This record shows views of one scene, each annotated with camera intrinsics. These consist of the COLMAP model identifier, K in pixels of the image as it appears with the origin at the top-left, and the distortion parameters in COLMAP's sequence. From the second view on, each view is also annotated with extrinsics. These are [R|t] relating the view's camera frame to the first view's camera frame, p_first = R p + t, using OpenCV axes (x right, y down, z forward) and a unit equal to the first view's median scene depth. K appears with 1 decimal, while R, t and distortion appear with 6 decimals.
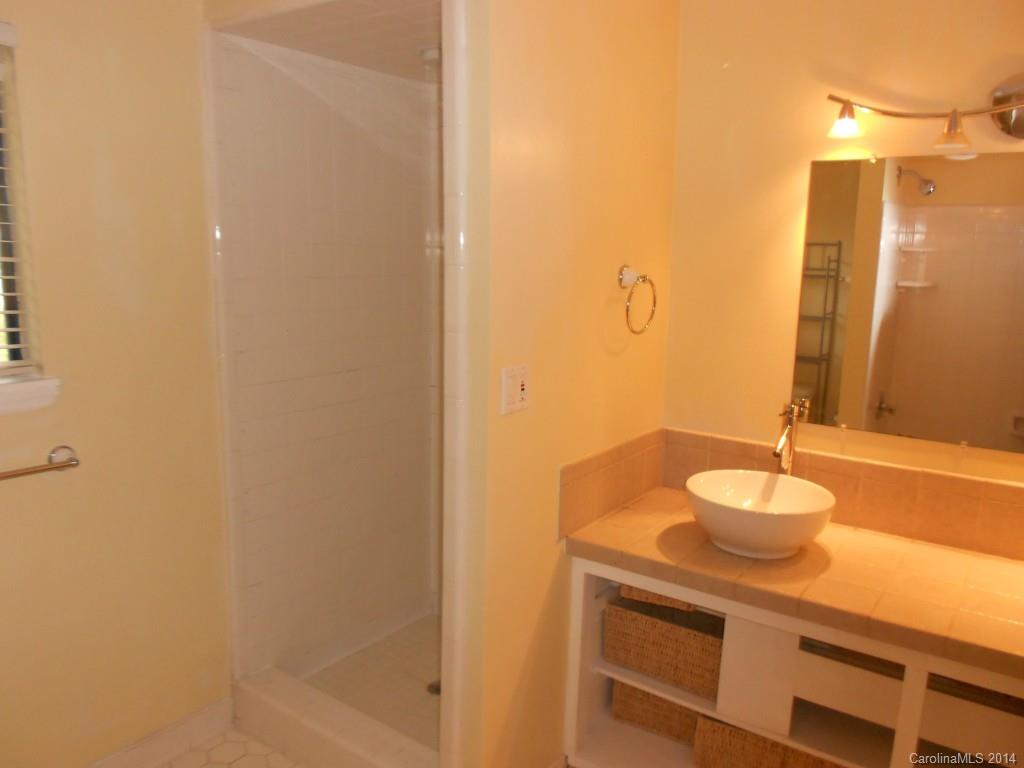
lens RADIAL K [[824.5, 0, 497.1], [0, 824.5, 367.9], [0, 0, 1]] dist [-0.041844, -0.003616]
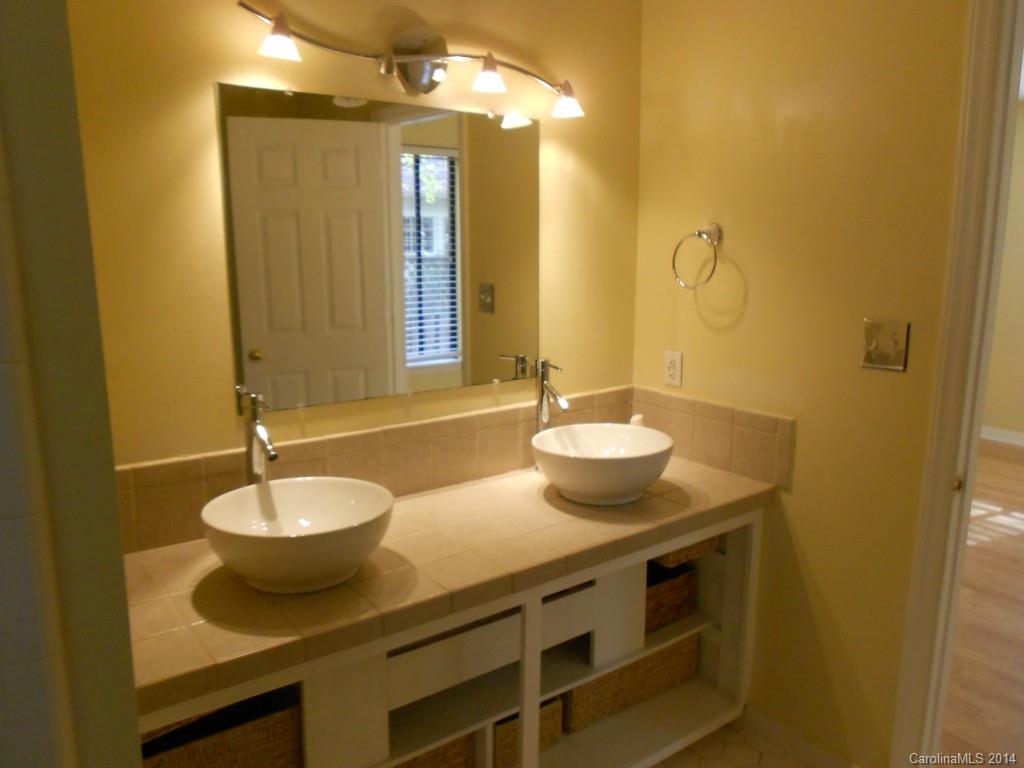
lens RADIAL K [[791.7, 0, 512.0], [0, 791.7, 384.0], [0, 0, 1]] dist [-0.008738, 0.009051]
pose [[0.267992, -0.192162, 0.944063, -0.331798], [0.144502, 0.976839, 0.157813, -0.055717], [-0.952523, 0.094126, 0.289553, 0.586613]]
